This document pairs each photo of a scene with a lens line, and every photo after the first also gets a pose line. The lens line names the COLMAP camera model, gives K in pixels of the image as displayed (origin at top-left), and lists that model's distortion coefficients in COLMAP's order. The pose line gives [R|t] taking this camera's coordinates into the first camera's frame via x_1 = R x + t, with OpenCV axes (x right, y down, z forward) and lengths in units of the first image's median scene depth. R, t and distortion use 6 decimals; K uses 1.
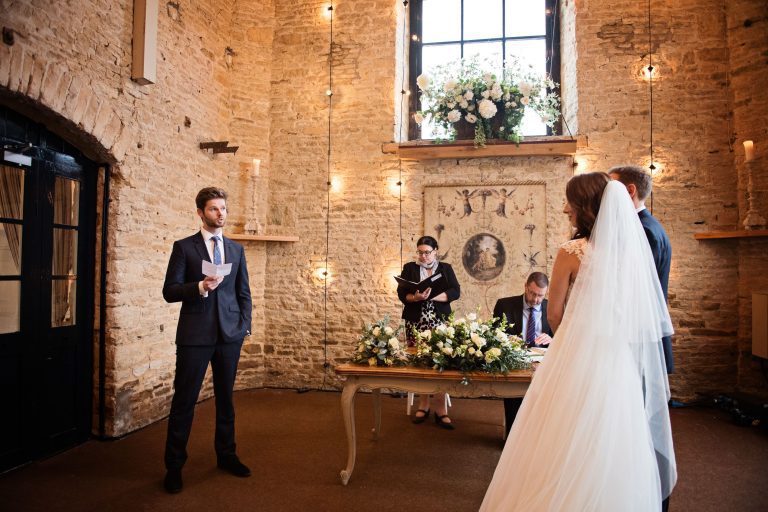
lens RADIAL K [[519.4, 0, 382.4], [0, 519.4, 258.9], [0, 0, 1]] dist [-0.049961, -0.003236]
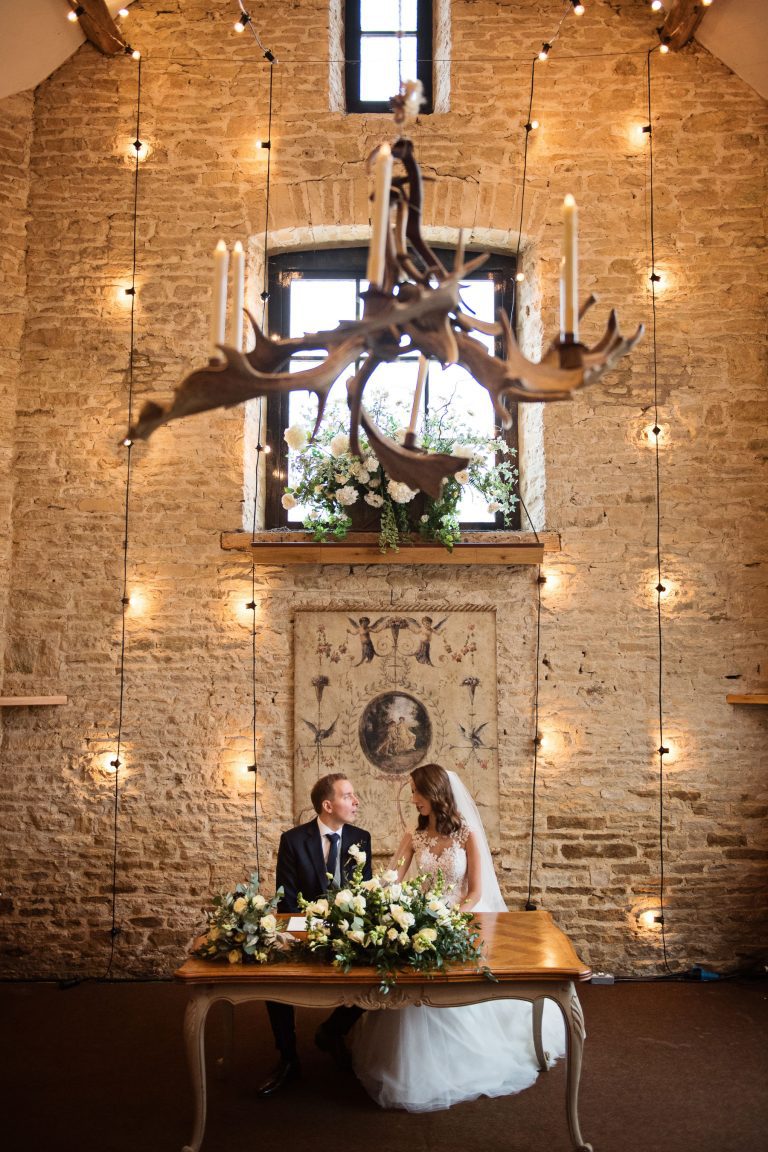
lens RADIAL K [[1042.0, 0, 375.6], [0, 1042.0, 565.1], [0, 0, 1]] dist [0.007109, -0.006643]
pose [[0.980461, 0.012104, 0.196340, -0.063174], [0.002600, 0.997220, -0.074462, -0.106743], [-0.196695, 0.073517, 0.977705, -0.175714]]
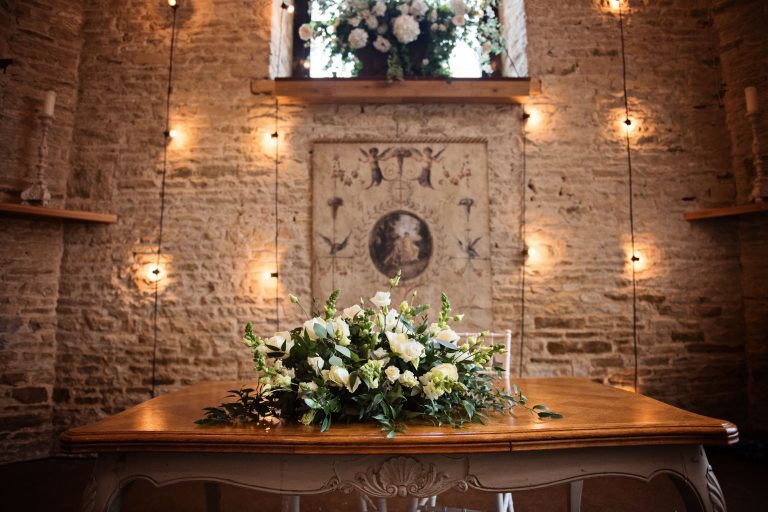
lens RADIAL K [[519.4, 0, 380.9], [0, 519.4, 257.9], [0, 0, 1]] dist [-0.049961, -0.003236]
pose [[0.979716, 0.011332, 0.200069, 0.035512], [0.004794, 0.996789, -0.079932, 0.067337], [-0.200333, 0.079270, 0.976516, 0.350825]]
